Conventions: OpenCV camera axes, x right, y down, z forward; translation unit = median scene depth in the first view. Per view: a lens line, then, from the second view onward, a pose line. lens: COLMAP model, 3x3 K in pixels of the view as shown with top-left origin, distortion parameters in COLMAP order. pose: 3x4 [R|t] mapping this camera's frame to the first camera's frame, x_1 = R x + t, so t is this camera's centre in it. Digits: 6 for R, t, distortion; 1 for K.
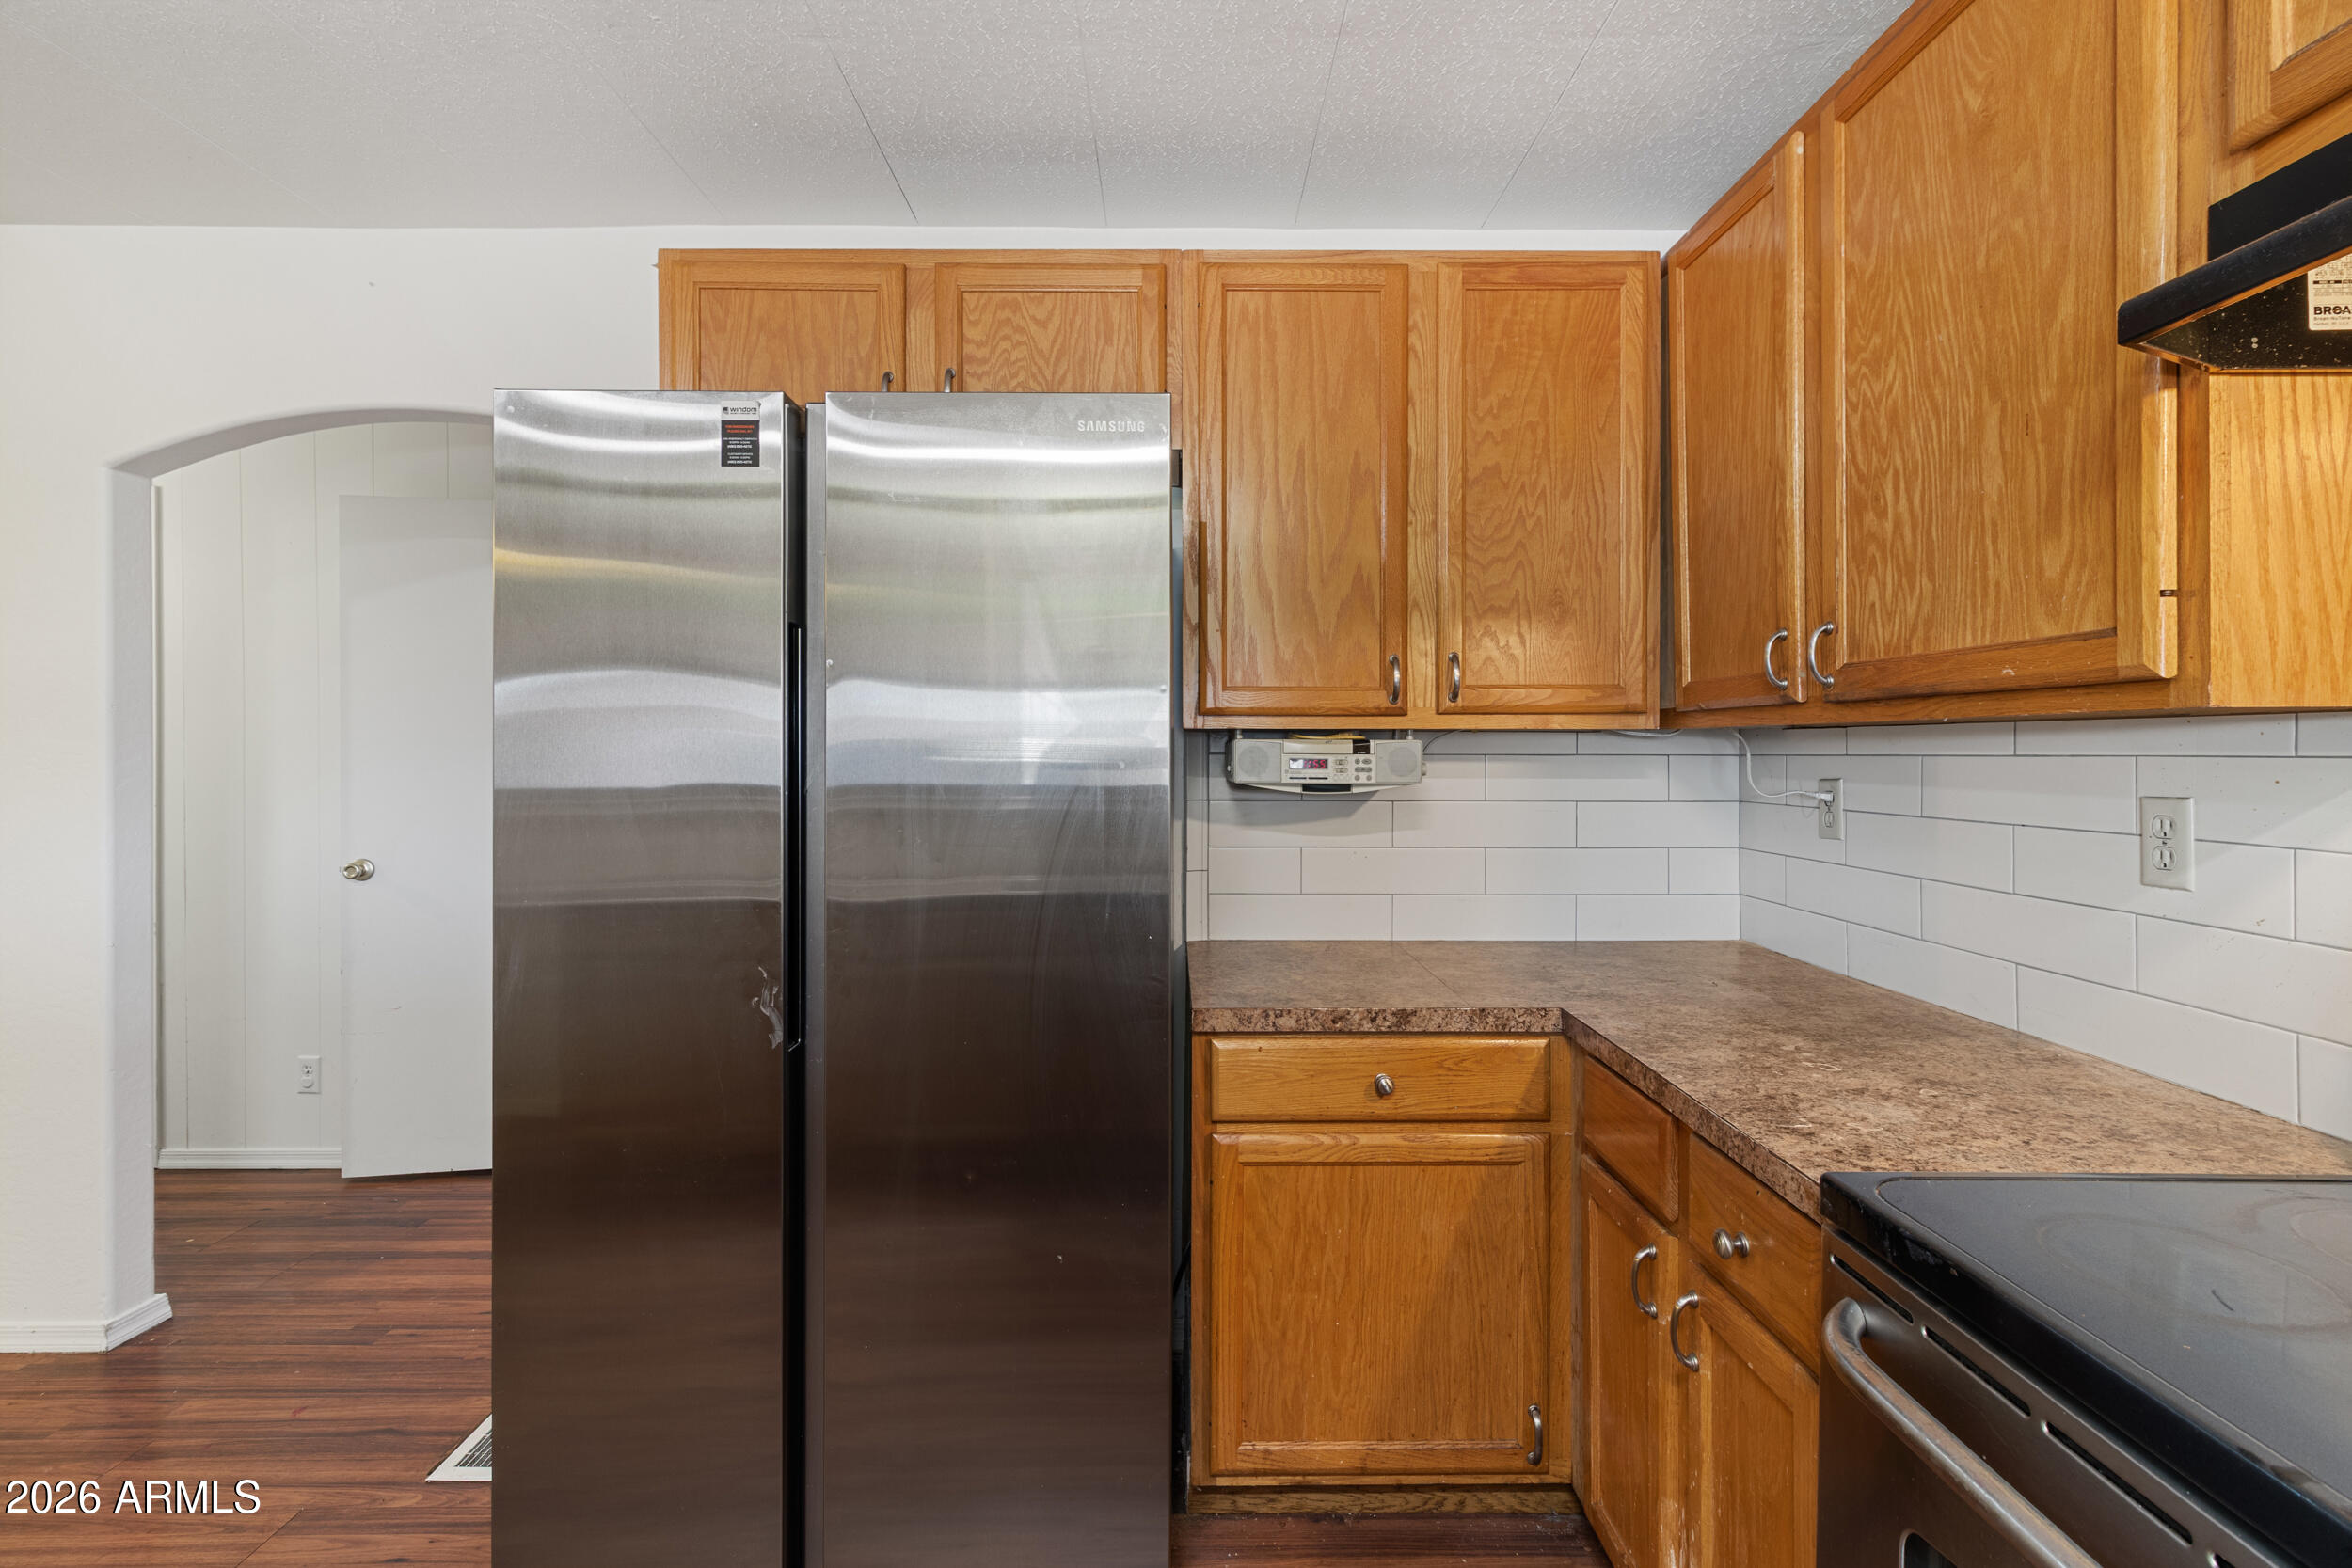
lens RADIAL K [[1095.9, 0, 1210.4], [0, 1095.9, 757.6], [0, 0, 1]] dist [0.004073, -0.001043]
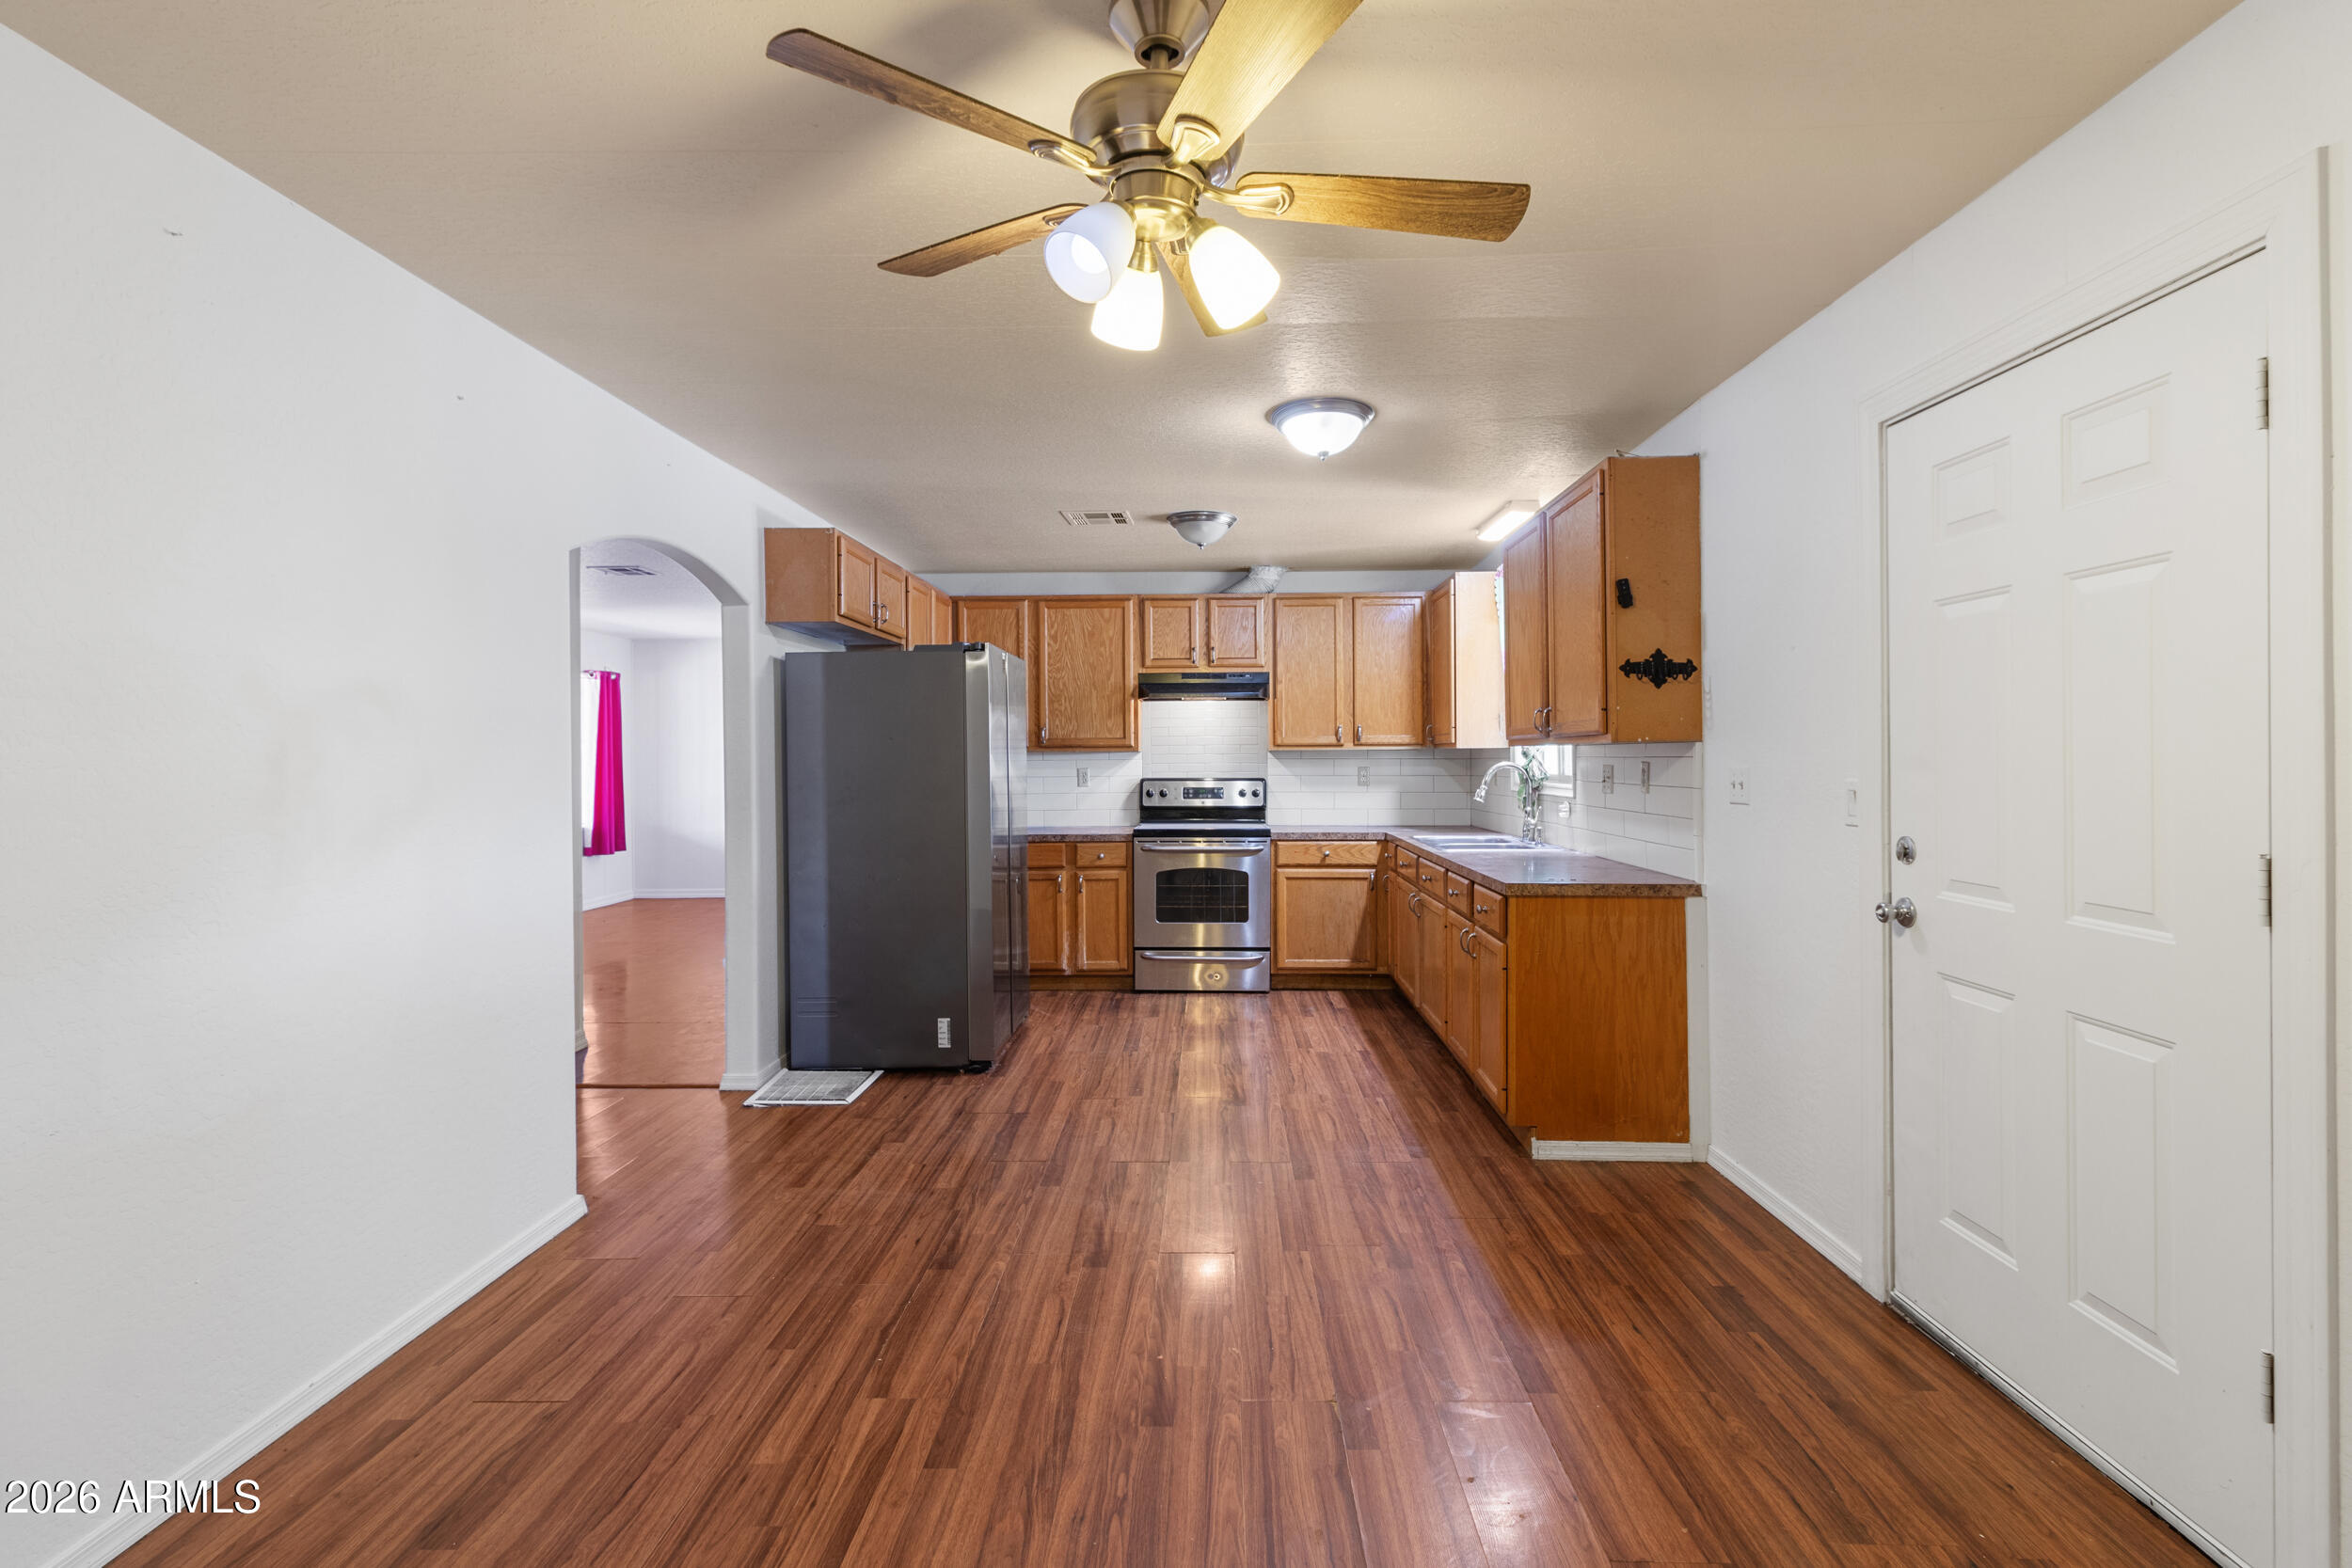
lens RADIAL K [[1095.9, 0, 1194.3], [0, 1095.9, 756.1], [0, 0, 1]] dist [0.004073, -0.001043]
pose [[0.028326, 0.001000, 0.999598, -2.310182], [0.015043, 0.999886, -0.001426, -0.002049], [-0.999486, 0.015077, 0.028308, 0.215335]]
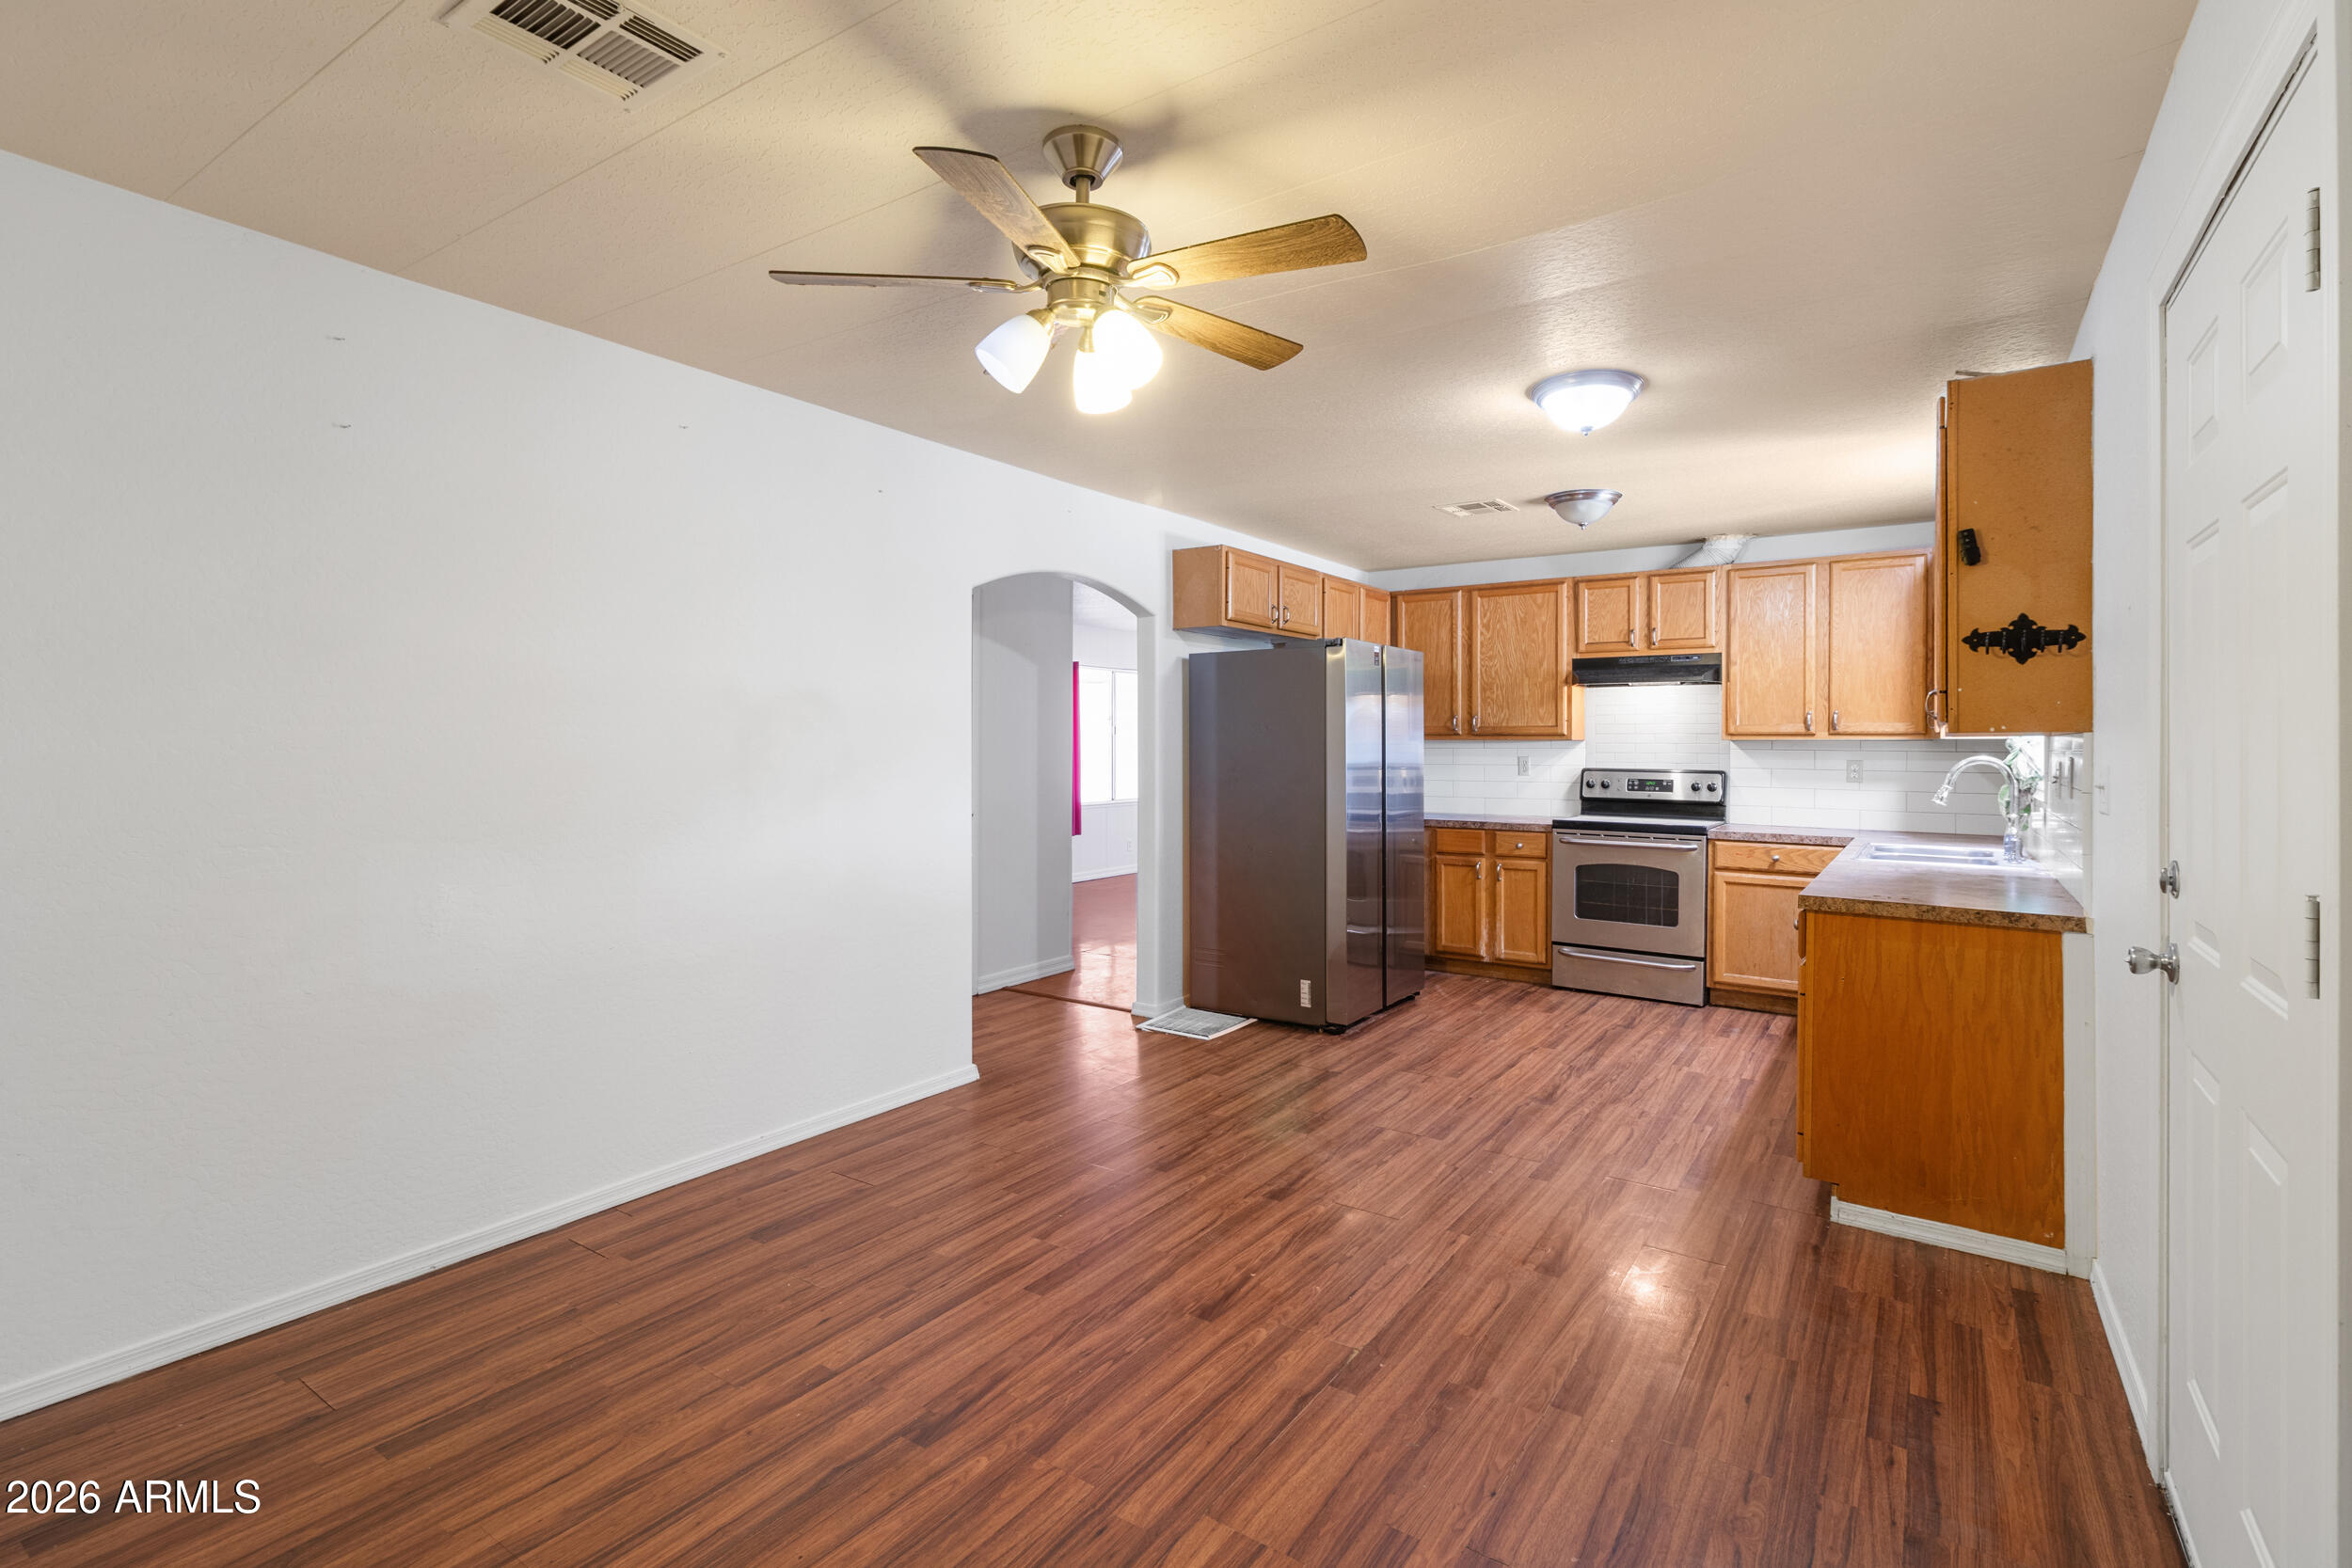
lens RADIAL K [[1095.9, 0, 1188.0], [0, 1095.9, 748.6], [0, 0, 1]] dist [0.004073, -0.001043]
pose [[0.570923, -0.000665, 0.821003, -2.279655], [0.003853, 0.999991, -0.001870, 0.002179], [-0.820994, 0.004231, 0.570921, -0.311443]]
